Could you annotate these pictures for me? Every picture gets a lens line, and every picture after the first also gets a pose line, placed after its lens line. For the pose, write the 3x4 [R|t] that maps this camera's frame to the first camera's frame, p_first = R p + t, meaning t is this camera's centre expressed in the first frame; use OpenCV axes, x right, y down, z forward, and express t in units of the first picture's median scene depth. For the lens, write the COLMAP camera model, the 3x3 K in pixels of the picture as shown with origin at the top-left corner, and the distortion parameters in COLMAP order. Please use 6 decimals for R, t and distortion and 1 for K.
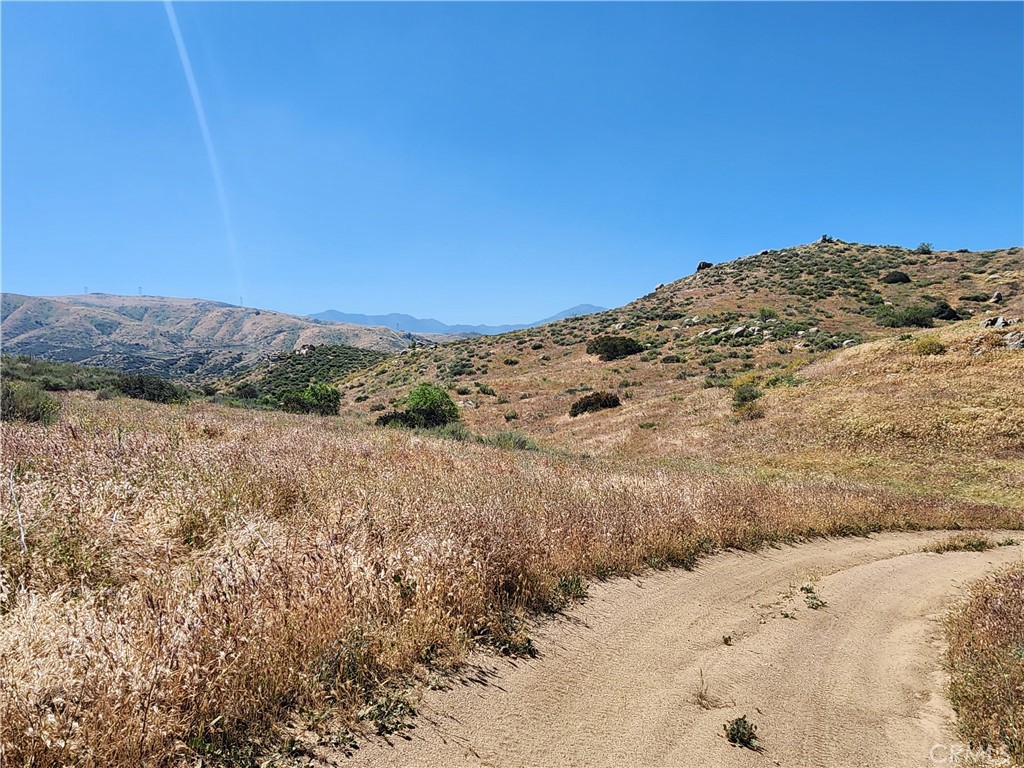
lens RADIAL K [[664.4, 0, 504.1], [0, 664.4, 386.2], [0, 0, 1]] dist [0.008104, -0.007861]
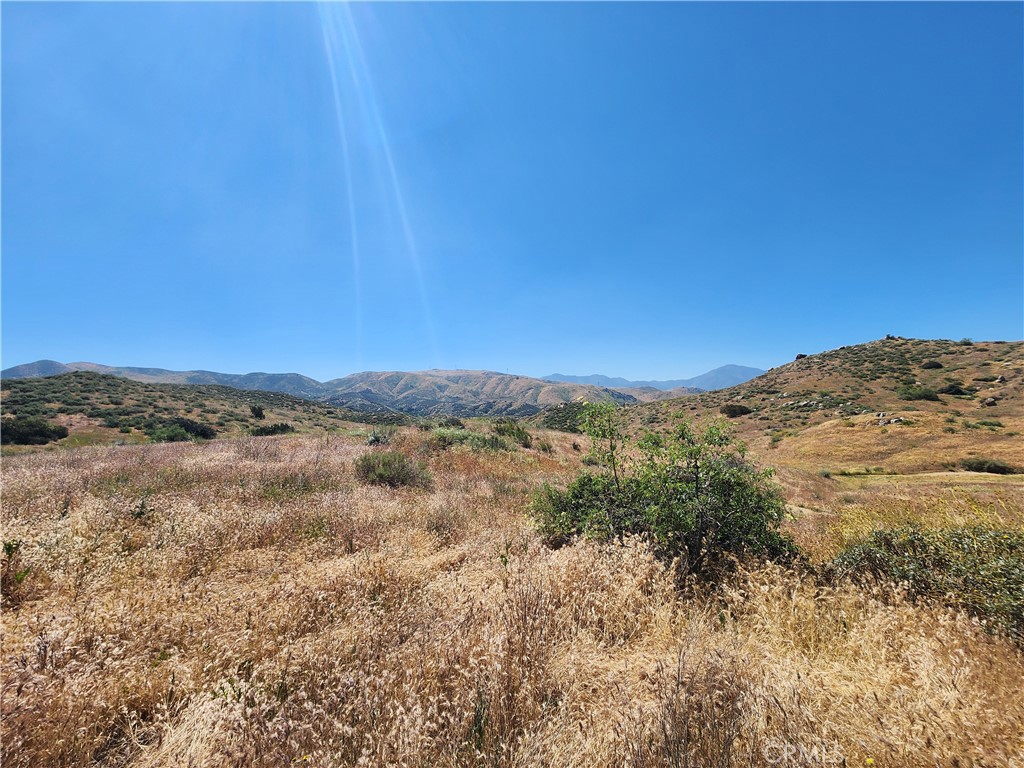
lens RADIAL K [[421.3, 0, 510.9], [0, 421.3, 387.3], [0, 0, 1]] dist [0.001867, 0.000030]
pose [[0.936067, -0.016182, -0.351449, -0.039186], [-0.011629, 0.996973, -0.076879, -0.049320], [0.351629, 0.076051, 0.933045, -0.907362]]
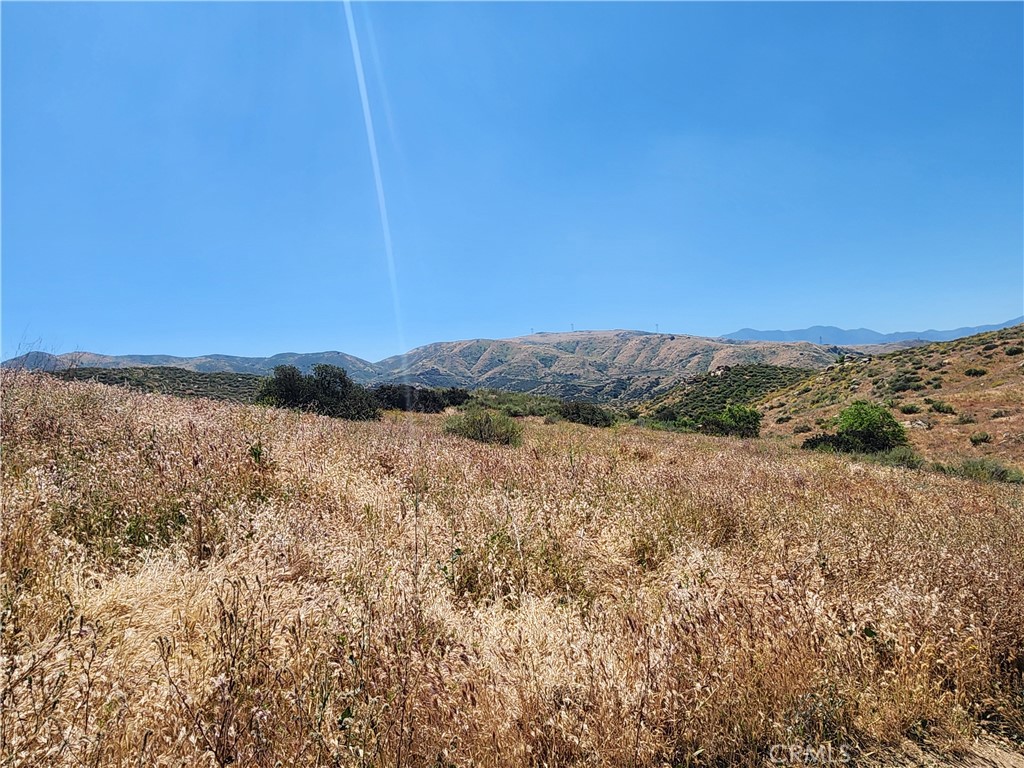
lens RADIAL K [[664.4, 0, 504.7], [0, 664.4, 385.2], [0, 0, 1]] dist [0.008104, -0.007861]
pose [[0.822131, -0.042402, -0.567717, -0.003165], [0.023145, 0.998887, -0.041089, -0.001082], [0.568828, 0.020641, 0.822198, -0.000879]]
